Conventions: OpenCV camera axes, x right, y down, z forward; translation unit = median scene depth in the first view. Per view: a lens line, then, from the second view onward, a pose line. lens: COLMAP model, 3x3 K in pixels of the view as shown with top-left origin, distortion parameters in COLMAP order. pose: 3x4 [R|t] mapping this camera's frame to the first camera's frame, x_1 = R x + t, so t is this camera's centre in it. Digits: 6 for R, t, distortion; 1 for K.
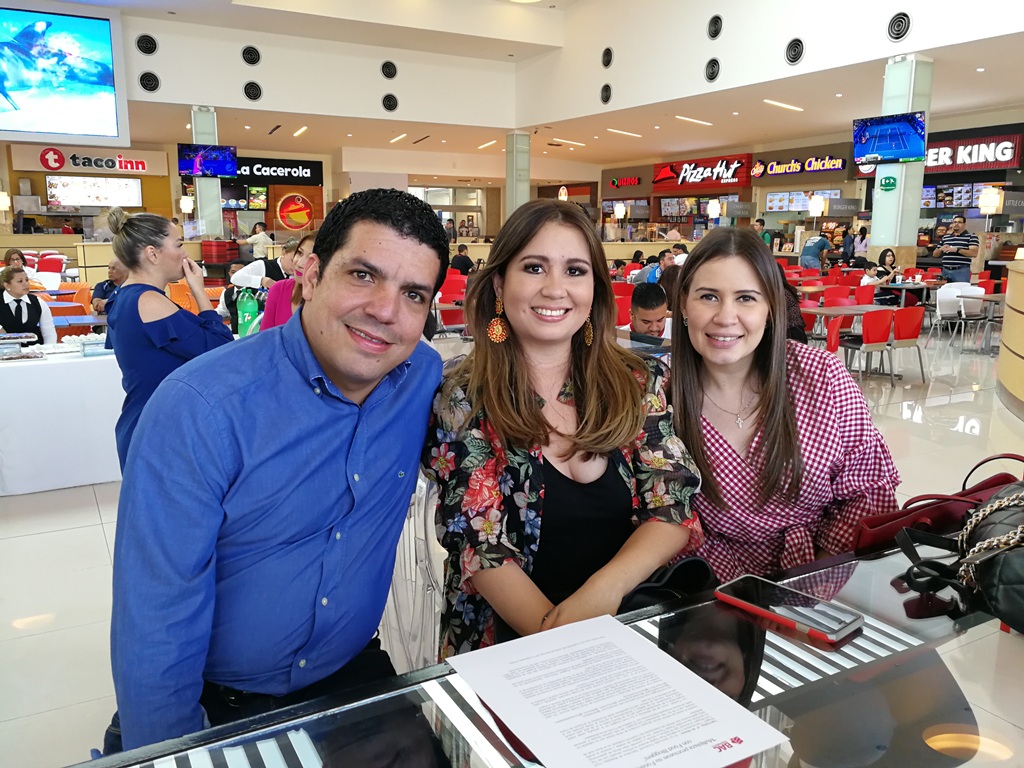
lens RADIAL K [[805.4, 0, 508.2], [0, 805.4, 385.7], [0, 0, 1]] dist [-0.002856, -0.018734]
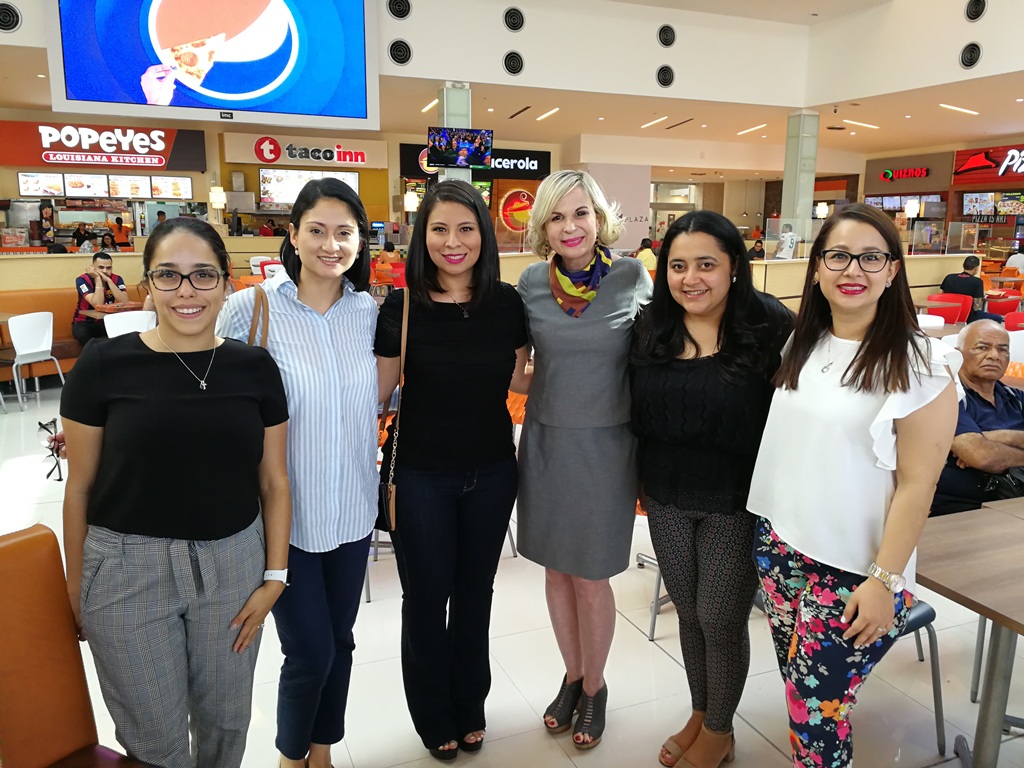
lens RADIAL K [[805.4, 0, 504.8], [0, 805.4, 380.4], [0, 0, 1]] dist [-0.002856, -0.018734]
pose [[0.991241, 0.024170, -0.129836, -0.180484], [-0.024903, 0.999682, -0.004020, -0.032889], [0.129697, 0.007218, 0.991527, 0.158198]]
